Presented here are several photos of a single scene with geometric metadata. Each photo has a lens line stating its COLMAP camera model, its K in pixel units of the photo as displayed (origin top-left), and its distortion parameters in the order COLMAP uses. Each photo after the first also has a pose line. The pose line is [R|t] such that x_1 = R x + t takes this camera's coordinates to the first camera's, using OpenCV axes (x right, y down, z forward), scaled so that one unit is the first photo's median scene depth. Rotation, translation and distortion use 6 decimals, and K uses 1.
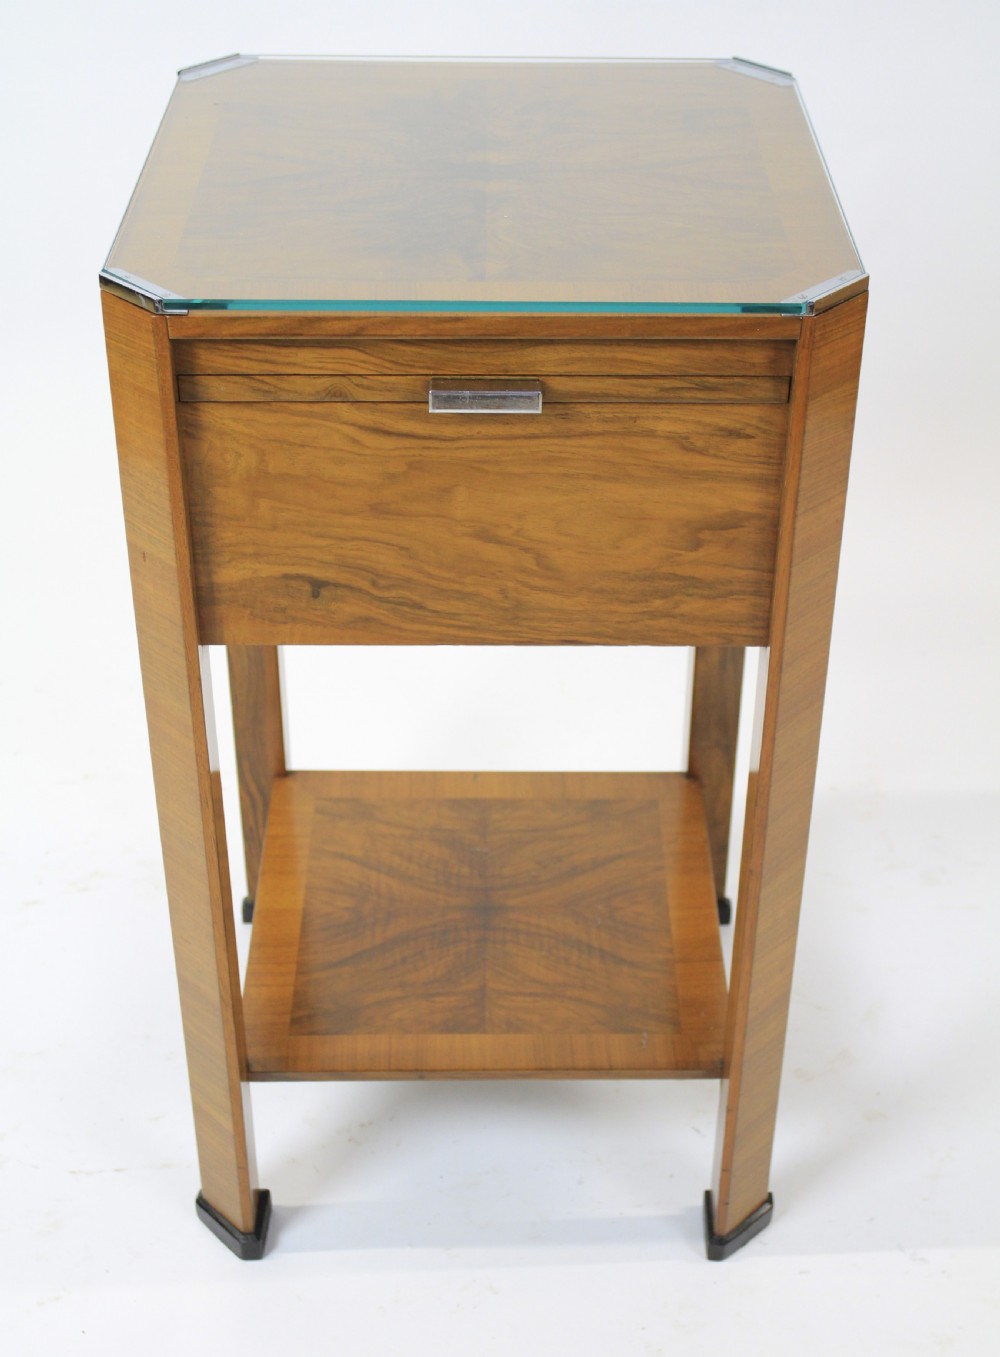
lens RADIAL K [[2088.1, 0, 496.3], [0, 2088.1, 696.8], [0, 0, 1]] dist [0.004226, 0.019509]
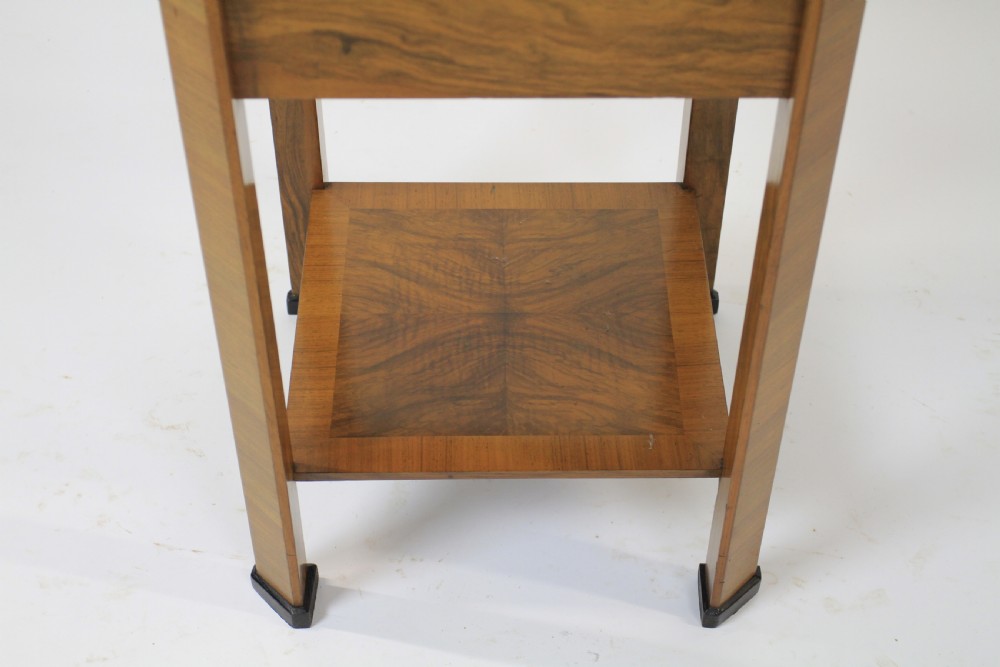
lens RADIAL K [[1592.3, 0, 487.2], [0, 1592.3, 333.7], [0, 0, 1]] dist [0.022997, 0.053422]
pose [[0.999993, -0.003373, -0.001505, -0.014236], [0.003583, 0.984855, 0.173342, -0.038186], [0.000897, -0.173346, 0.984861, 0.173606]]
